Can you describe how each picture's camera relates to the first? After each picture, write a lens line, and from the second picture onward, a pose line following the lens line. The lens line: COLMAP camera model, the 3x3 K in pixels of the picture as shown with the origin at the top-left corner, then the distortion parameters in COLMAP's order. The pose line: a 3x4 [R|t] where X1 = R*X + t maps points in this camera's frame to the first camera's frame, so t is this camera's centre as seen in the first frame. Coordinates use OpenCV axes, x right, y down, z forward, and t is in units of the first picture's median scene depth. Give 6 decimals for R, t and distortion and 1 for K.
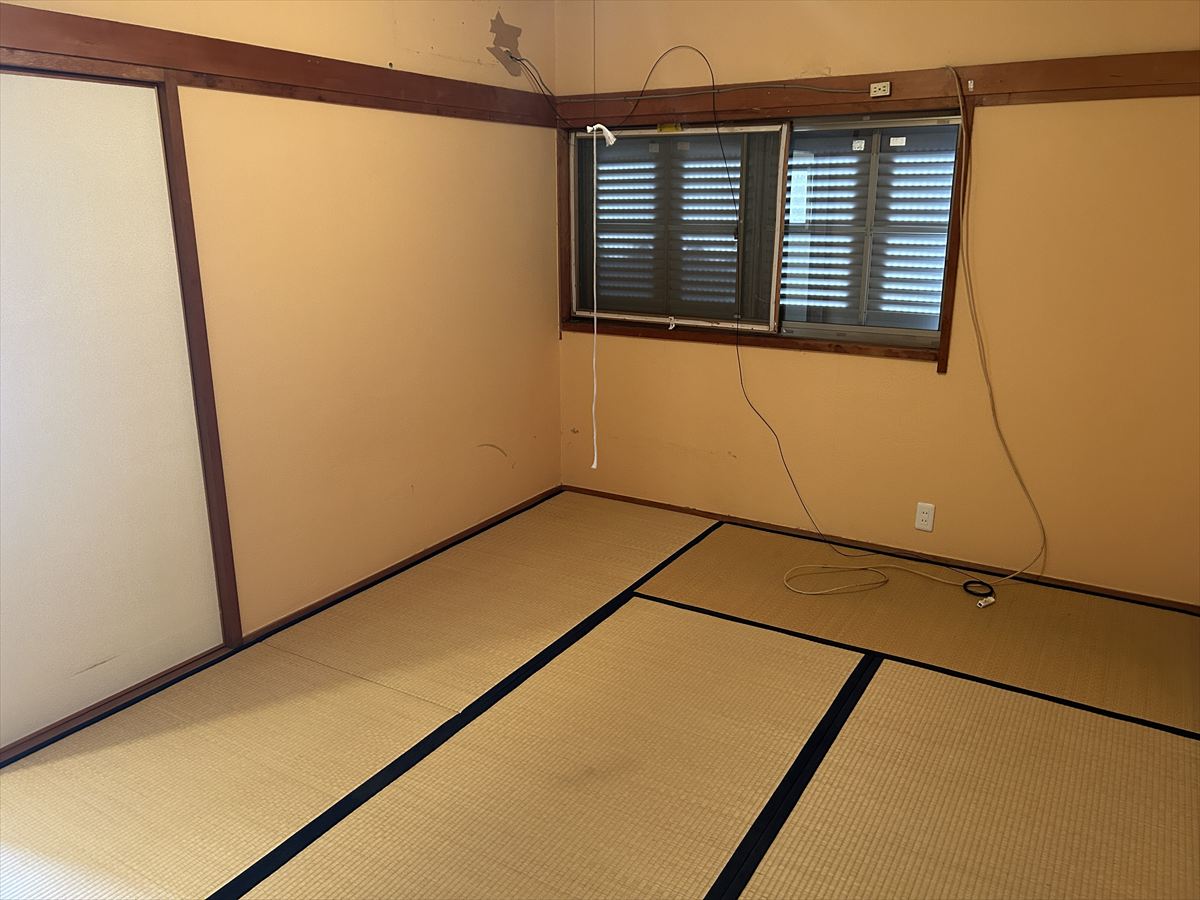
lens RADIAL K [[860.7, 0, 600.0], [0, 860.7, 450.0], [0, 0, 1]] dist [0.083321, -0.250243]
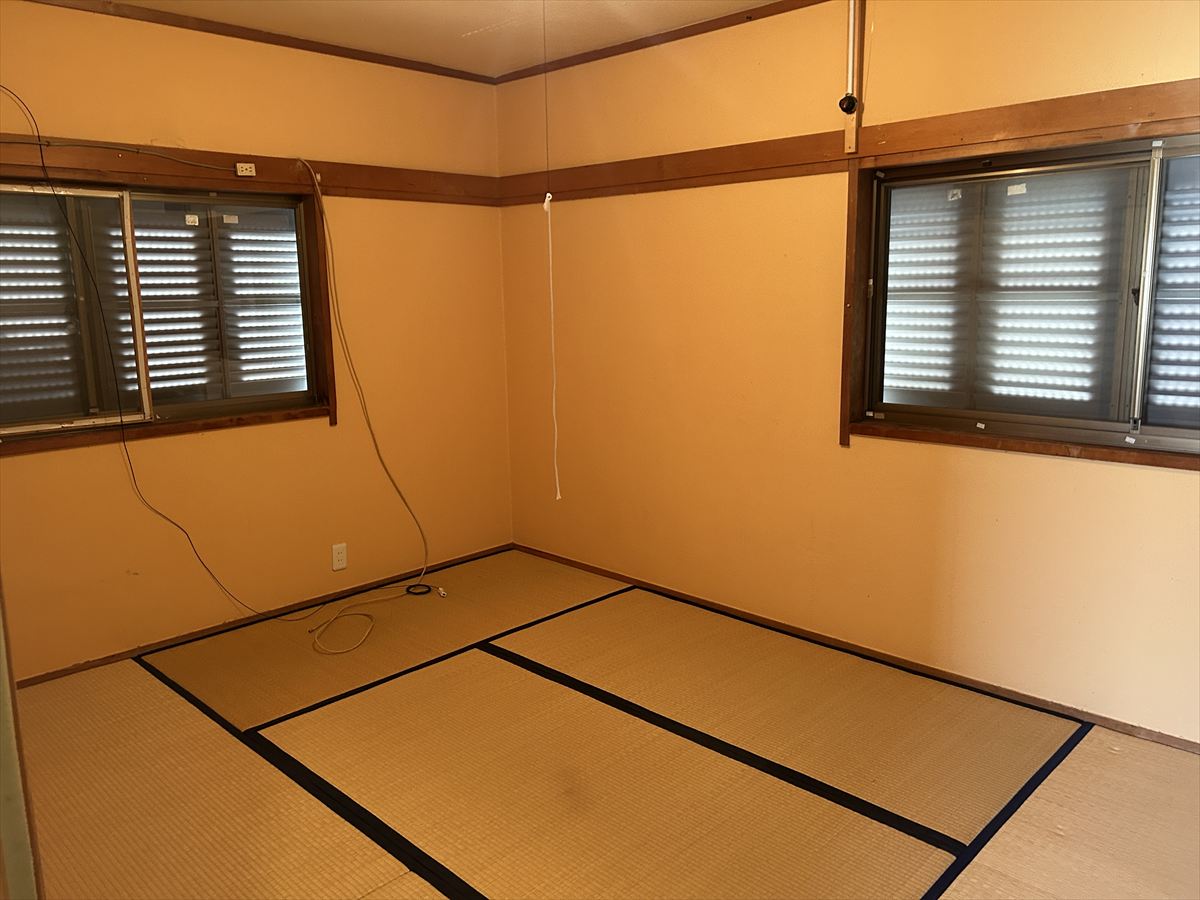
lens RADIAL K [[907.9, 0, 610.2], [0, 907.9, 441.5], [0, 0, 1]] dist [0.015462, -0.005569]
pose [[0.210999, -0.173885, 0.961896, -0.633592], [0.273016, 0.955371, 0.112818, -0.098431], [-0.938585, 0.238809, 0.249055, 0.356151]]
